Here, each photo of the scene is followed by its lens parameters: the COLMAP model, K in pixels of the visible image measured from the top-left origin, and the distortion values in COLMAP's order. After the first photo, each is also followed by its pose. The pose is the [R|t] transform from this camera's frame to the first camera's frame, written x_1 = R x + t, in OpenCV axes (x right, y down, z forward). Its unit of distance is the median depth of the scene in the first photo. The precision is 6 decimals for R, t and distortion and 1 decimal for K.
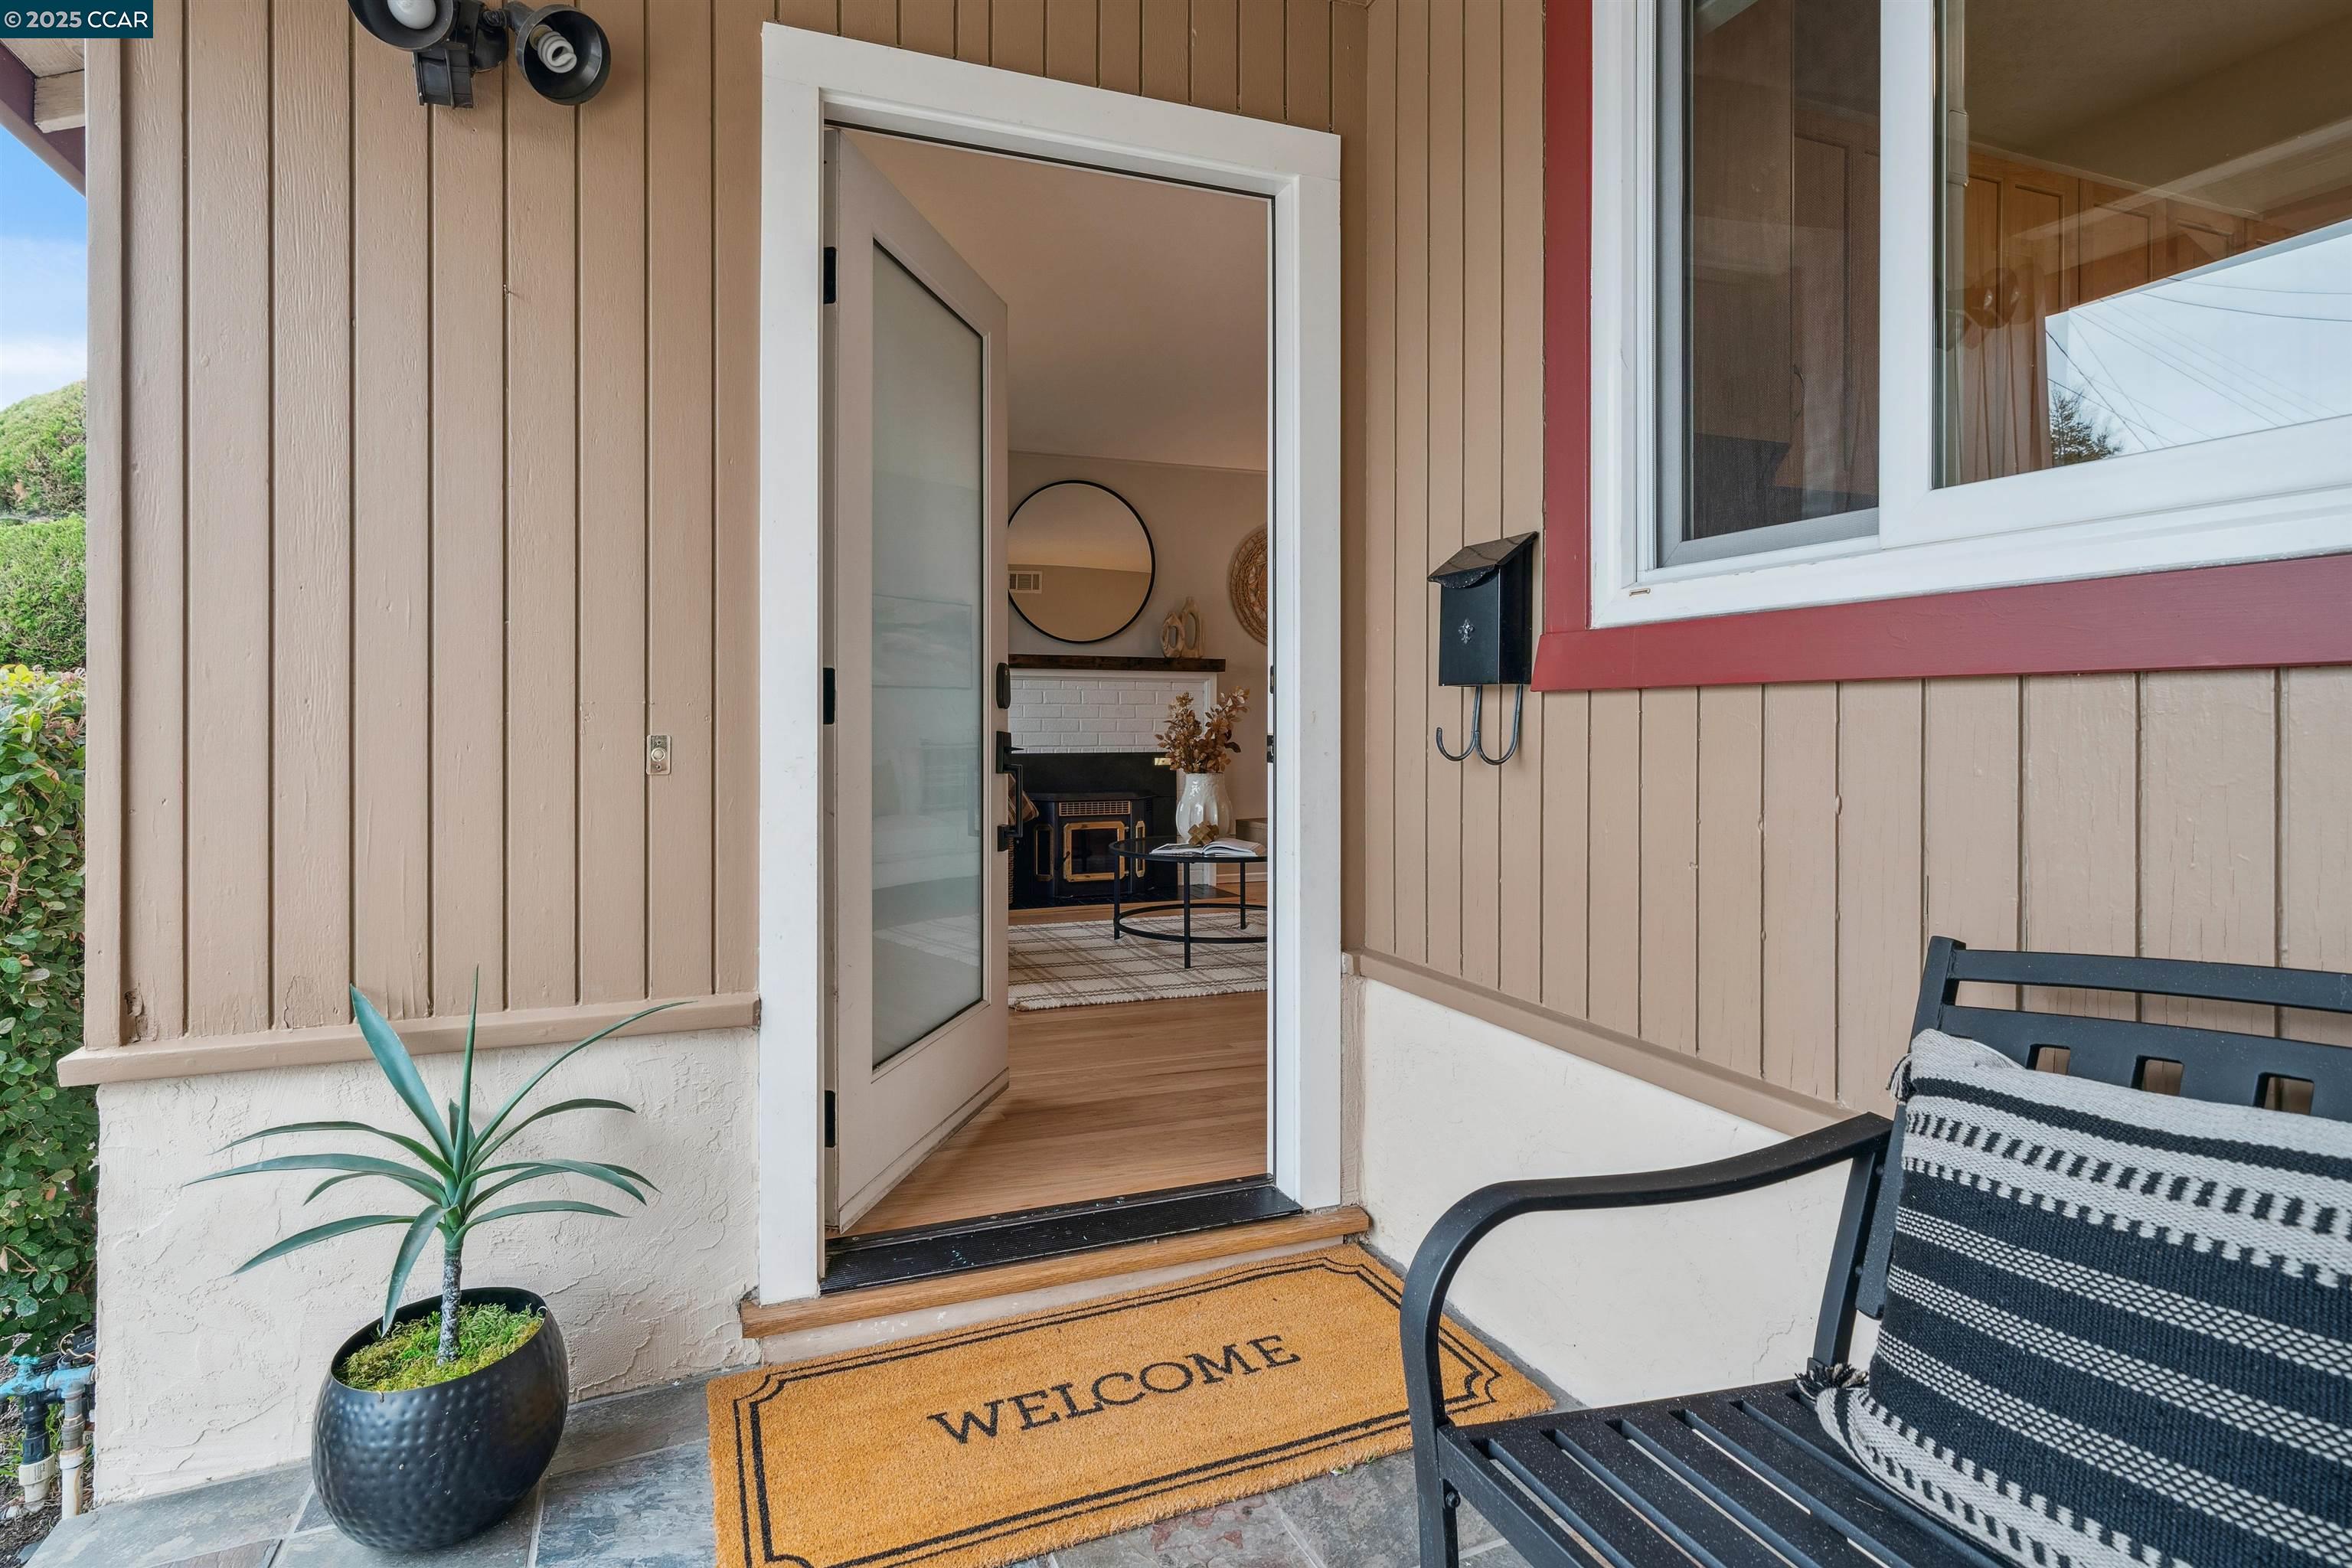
lens RADIAL K [[1174.2, 0, 1122.2], [0, 1174.2, 709.2], [0, 0, 1]] dist [-0.000327, 0.000356]
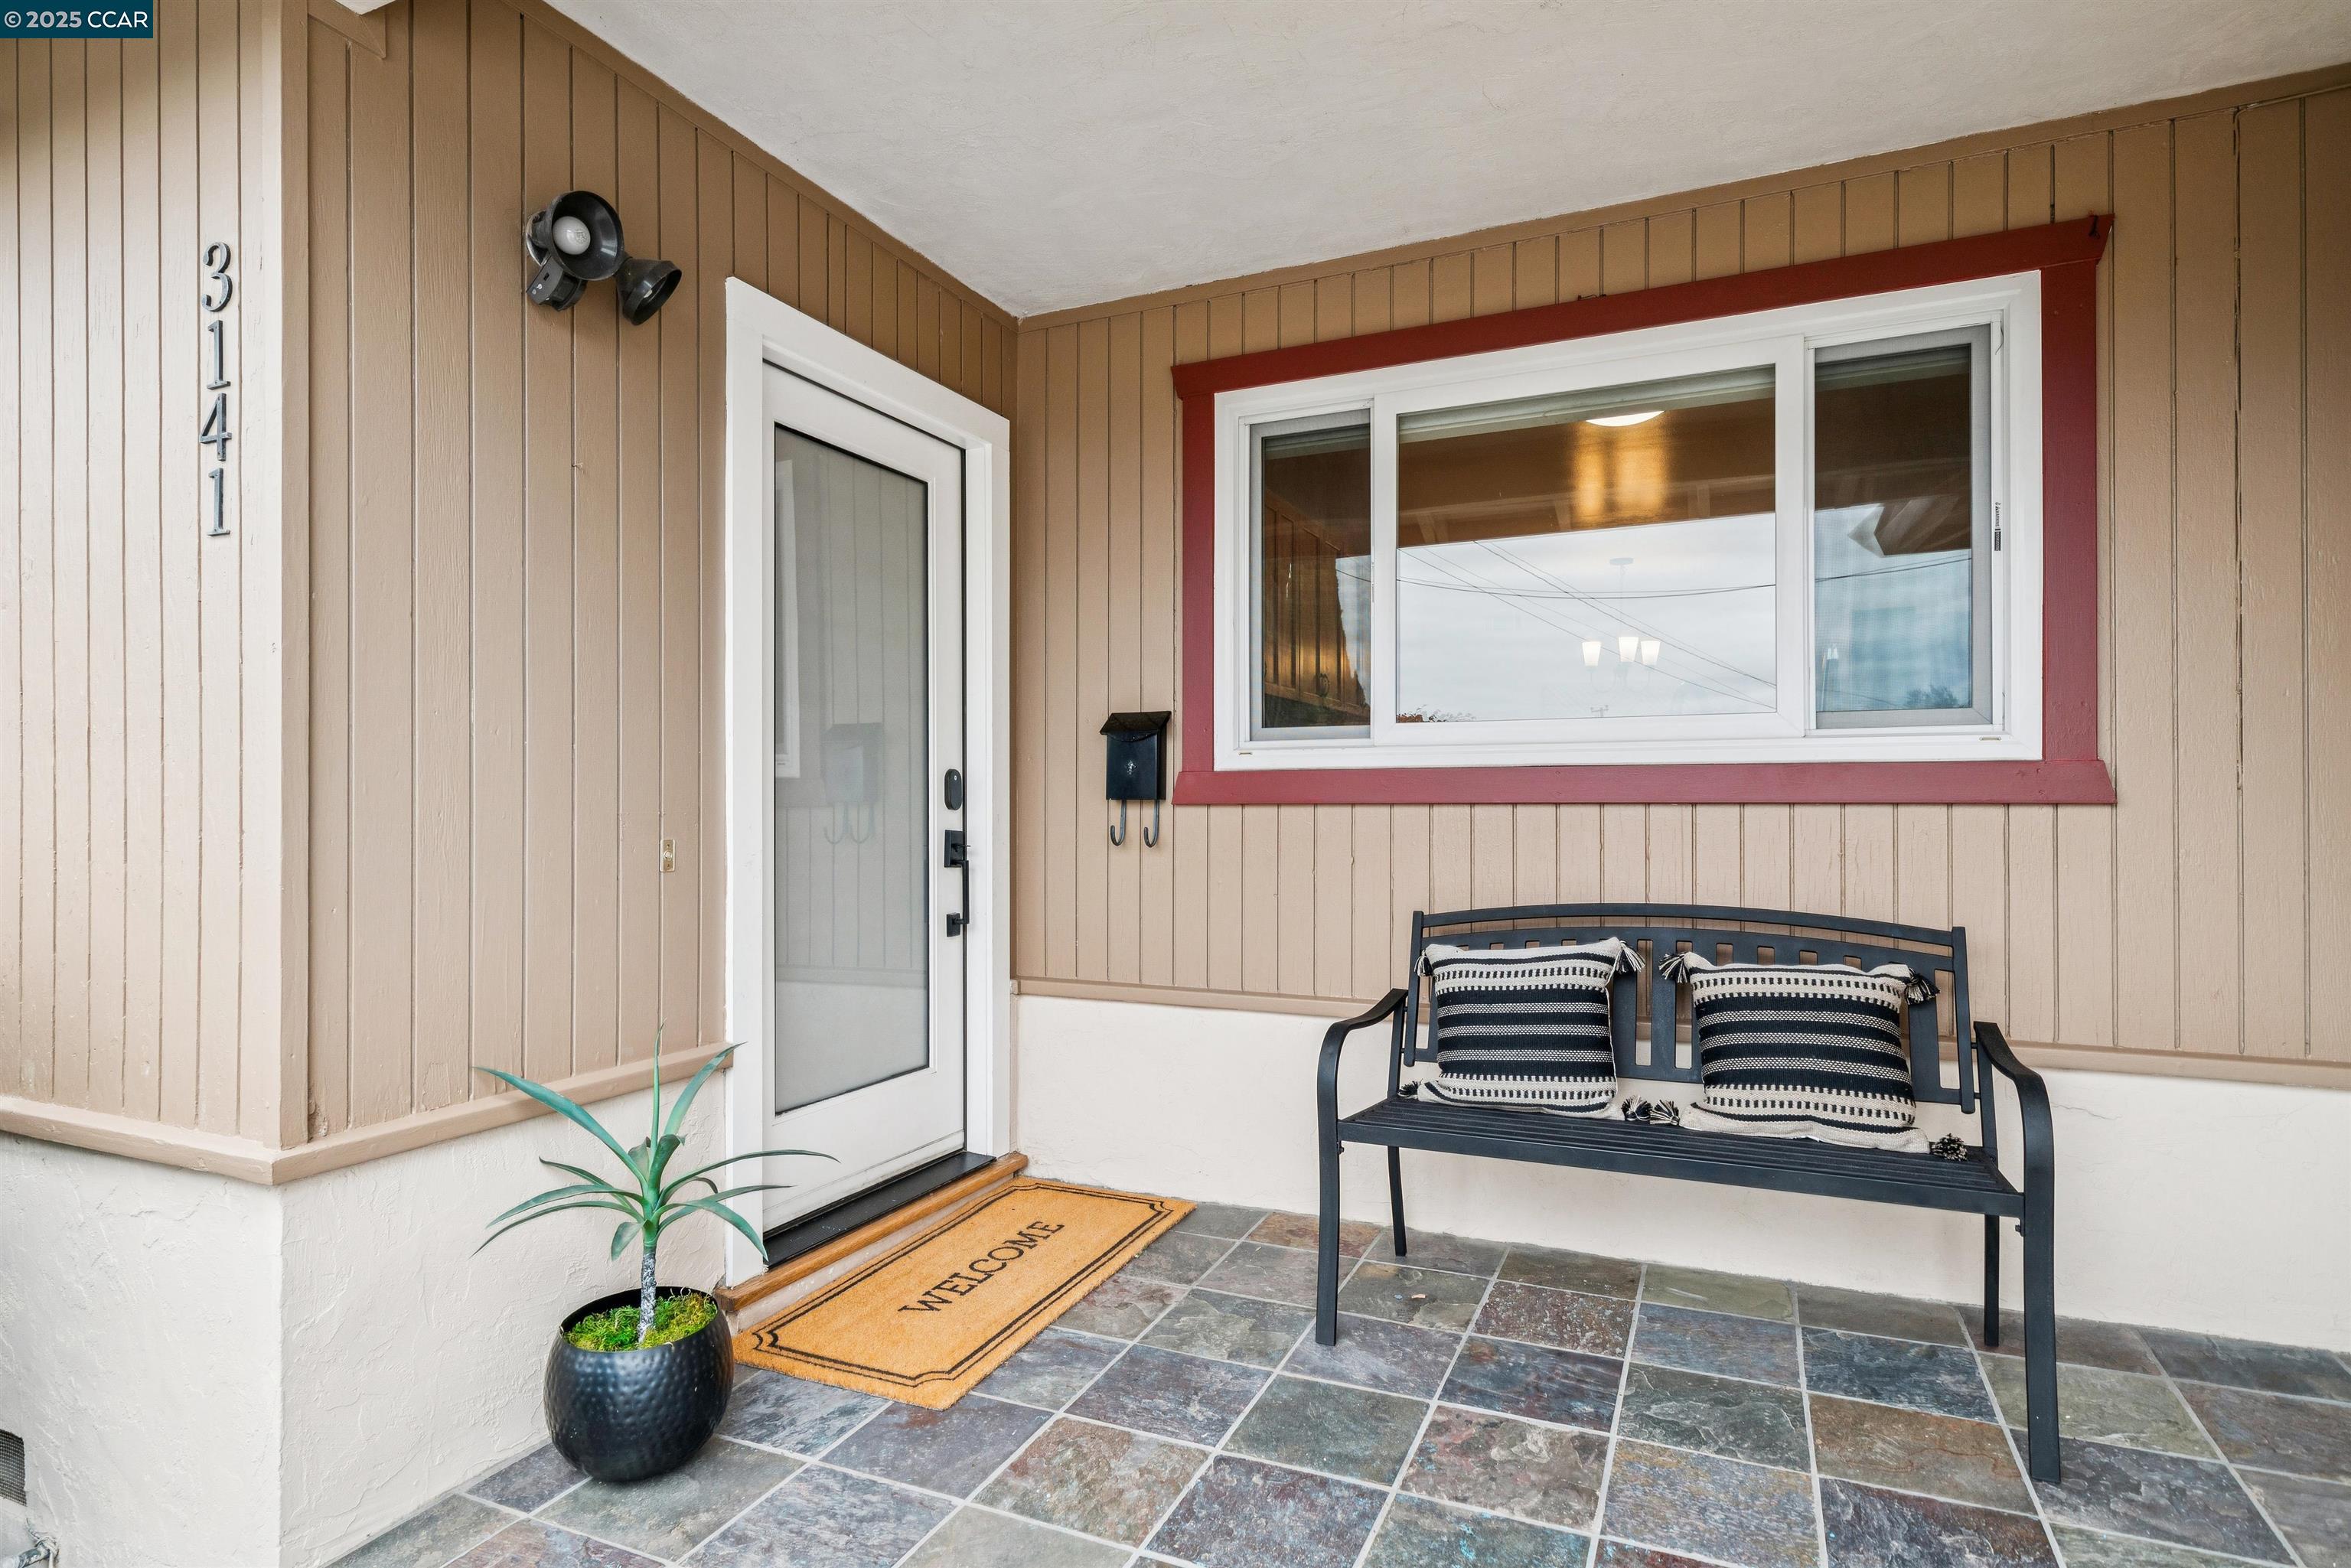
lens RADIAL K [[1252.4, 0, 1172.9], [0, 1252.4, 800.4], [0, 0, 1]] dist [-0.000476, 0.000304]
pose [[0.705748, 0.002006, 0.708460, -0.969502], [-0.002091, 0.999998, -0.000749, -0.020282], [-0.708459, -0.000953, 0.705751, -0.305841]]
